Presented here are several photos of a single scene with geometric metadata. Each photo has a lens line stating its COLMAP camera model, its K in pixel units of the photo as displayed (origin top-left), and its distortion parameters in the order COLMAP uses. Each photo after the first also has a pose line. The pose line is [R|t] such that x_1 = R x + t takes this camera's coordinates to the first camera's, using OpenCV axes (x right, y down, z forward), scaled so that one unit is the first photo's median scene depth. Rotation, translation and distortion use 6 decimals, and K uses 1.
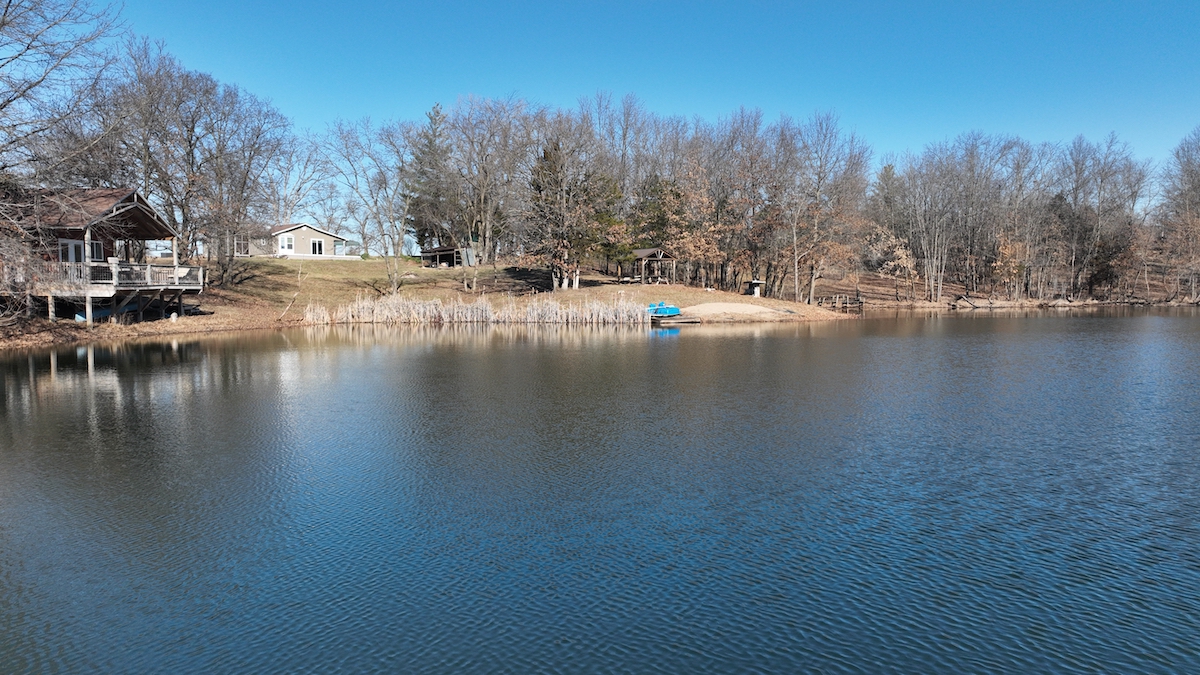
lens RADIAL K [[838.5, 0, 598.2], [0, 838.5, 327.0], [0, 0, 1]] dist [0.000364, 0.008233]
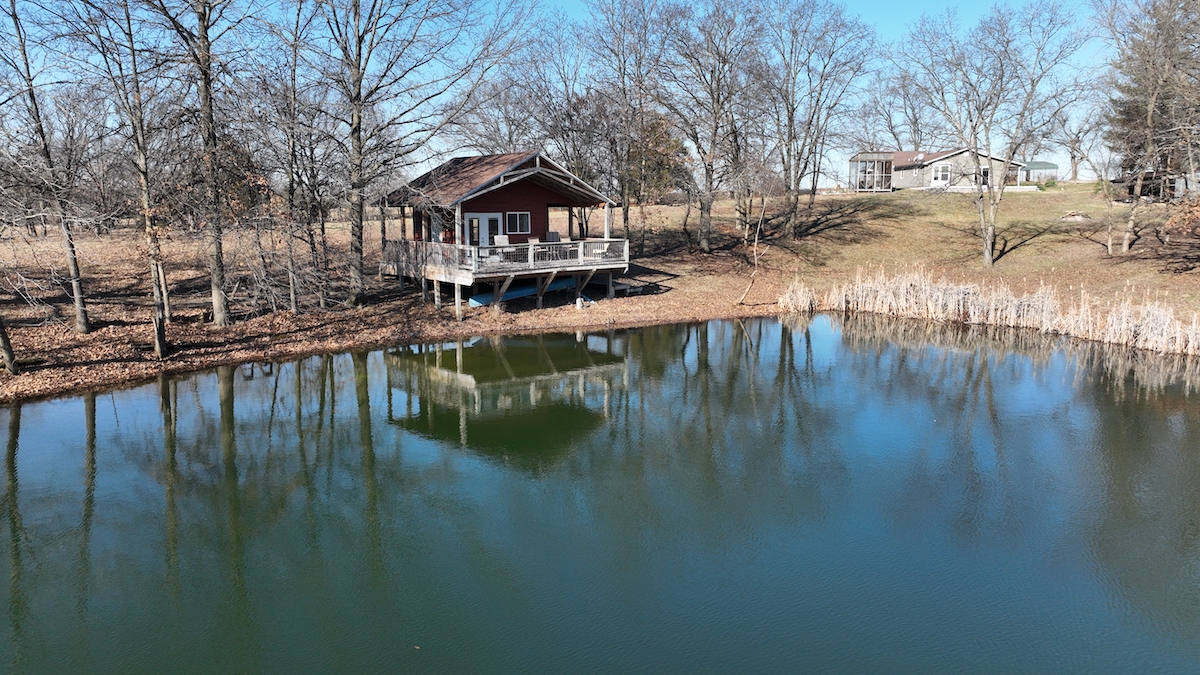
lens RADIAL K [[838.5, 0, 600.8], [0, 838.5, 349.9], [0, 0, 1]] dist [0.000364, 0.008233]
pose [[0.665309, 0.131234, -0.734944, 0.138426], [-0.037459, 0.989057, 0.142699, -0.088787], [0.745628, -0.067408, 0.662944, 0.468773]]
